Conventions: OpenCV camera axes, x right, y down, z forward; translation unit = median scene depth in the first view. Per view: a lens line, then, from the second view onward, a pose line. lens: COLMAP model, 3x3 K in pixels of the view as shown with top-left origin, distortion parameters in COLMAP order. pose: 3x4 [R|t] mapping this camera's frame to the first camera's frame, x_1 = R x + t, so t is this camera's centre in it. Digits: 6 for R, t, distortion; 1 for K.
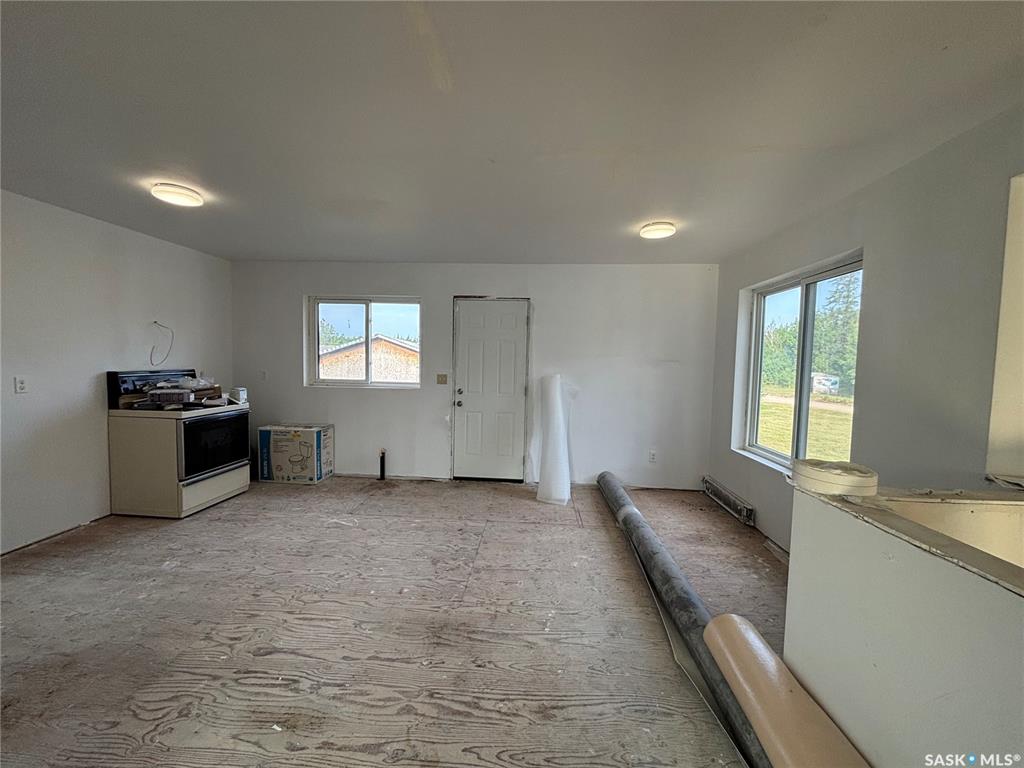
lens RADIAL K [[414.5, 0, 511.3], [0, 414.5, 384.3], [0, 0, 1]] dist [0.005724, 0.000469]
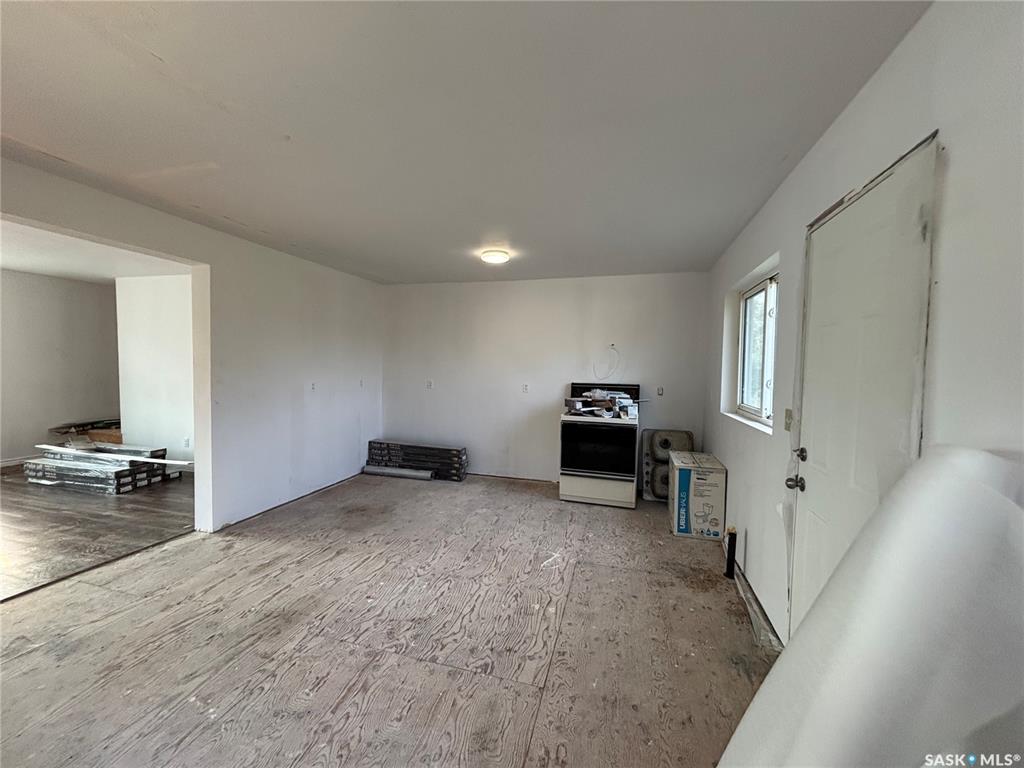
lens RADIAL K [[414.5, 0, 507.1], [0, 414.5, 383.5], [0, 0, 1]] dist [0.005724, 0.000469]
pose [[-0.219242, 0.015791, -0.975543, 0.497042], [-0.077621, 0.996417, 0.033574, -0.063308], [0.972578, 0.083083, -0.217231, 1.165000]]
